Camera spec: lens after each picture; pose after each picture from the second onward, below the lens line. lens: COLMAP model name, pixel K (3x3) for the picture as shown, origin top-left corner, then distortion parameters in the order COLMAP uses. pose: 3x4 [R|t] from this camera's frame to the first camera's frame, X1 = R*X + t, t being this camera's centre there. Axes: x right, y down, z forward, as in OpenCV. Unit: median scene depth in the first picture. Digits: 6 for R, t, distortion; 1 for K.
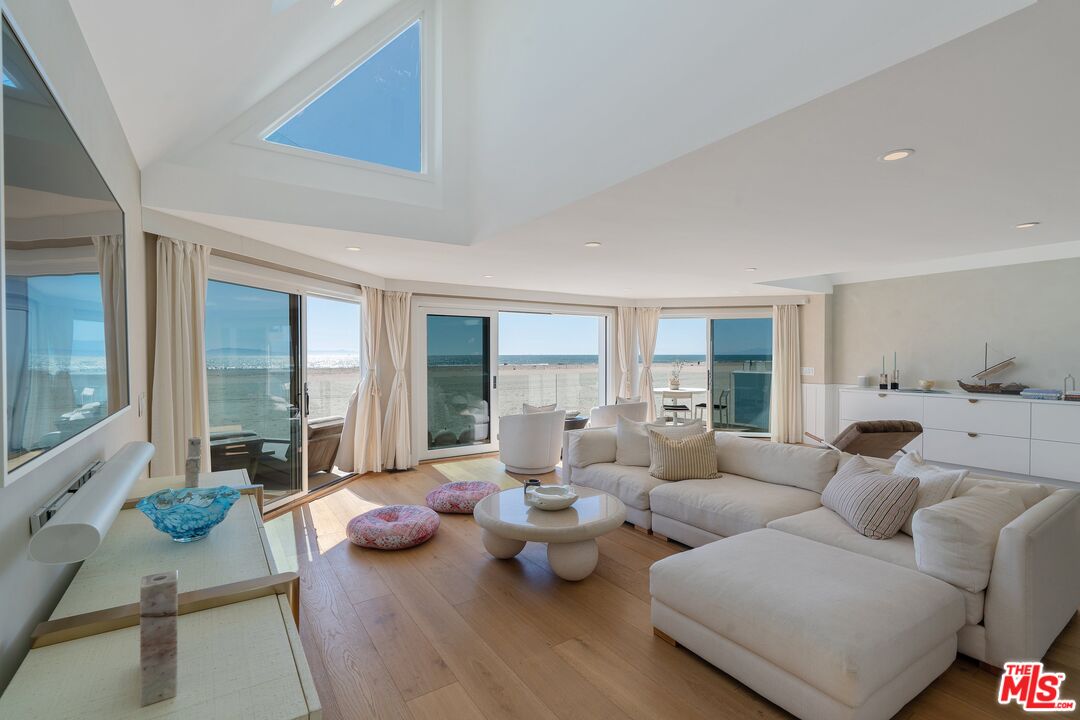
lens RADIAL K [[488.2, 0, 539.8], [0, 488.2, 362.9], [0, 0, 1]] dist [-0.002867, 0.000193]
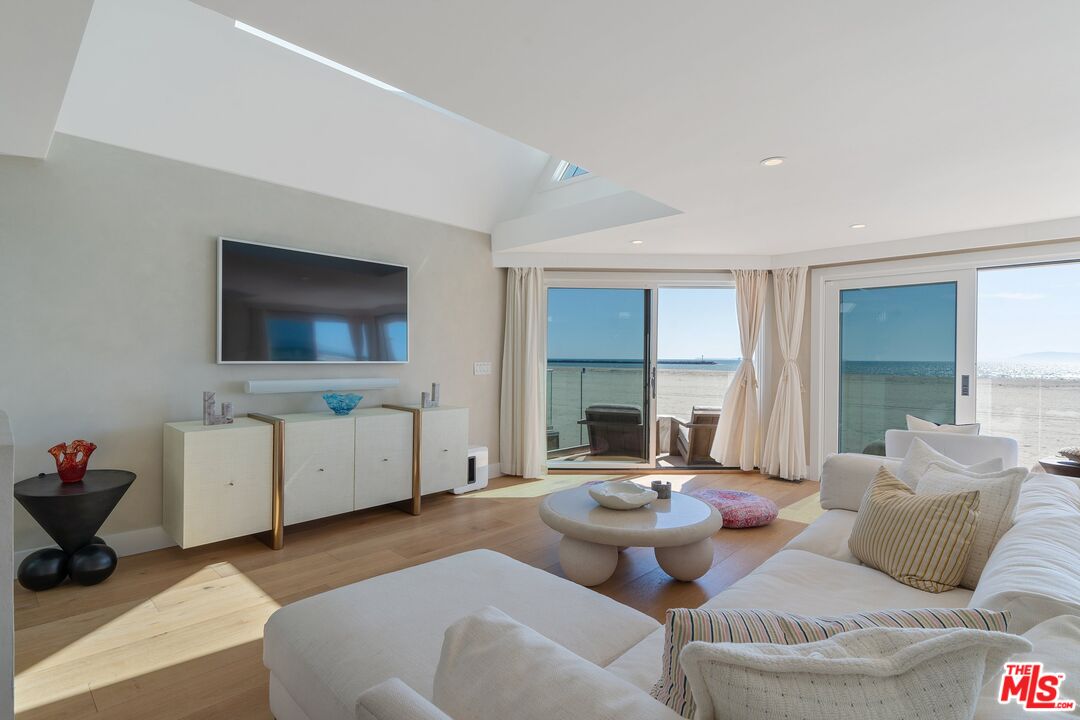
lens RADIAL K [[531.4, 0, 536.4], [0, 531.4, 360.8], [0, 0, 1]] dist [-0.001982, 0.000338]
pose [[0.222707, 0.009098, -0.974843, 0.772103], [-0.022876, 0.999730, 0.004105, 0.031950], [0.974617, 0.021386, 0.222855, 0.555811]]
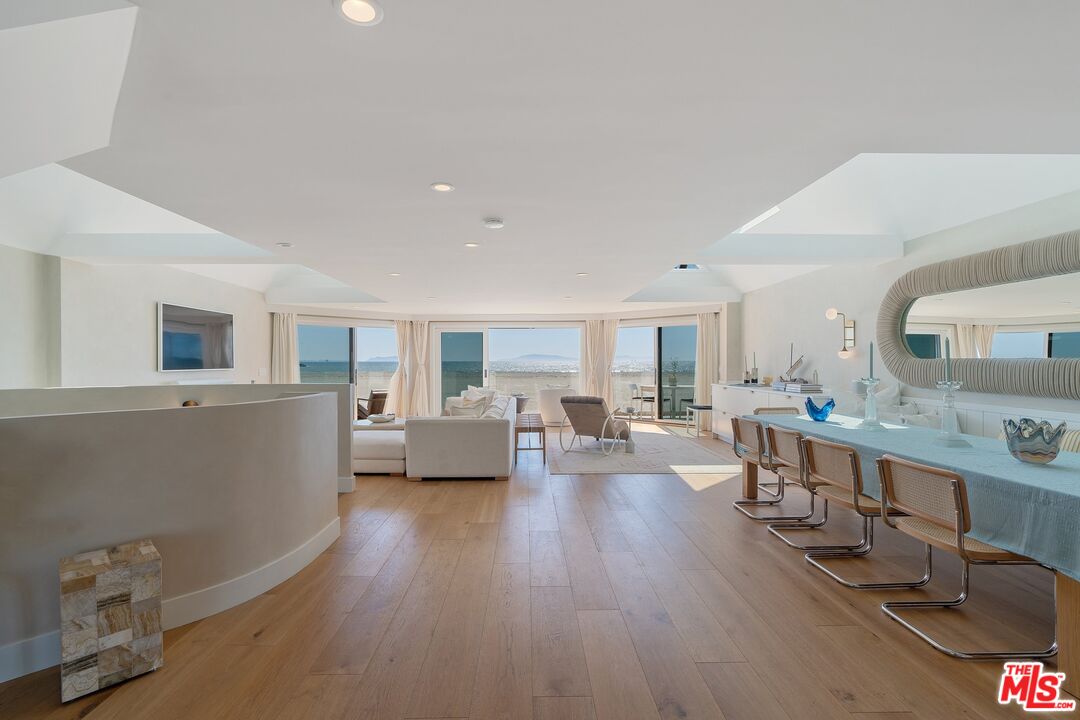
lens RADIAL K [[488.2, 0, 539.8], [0, 488.2, 362.9], [0, 0, 1]] dist [-0.002867, 0.000193]
pose [[0.846430, 0.003170, -0.532491, 1.561538], [-0.008804, 0.999929, -0.008042, 0.028296], [0.532427, 0.011495, 0.846398, -0.425458]]
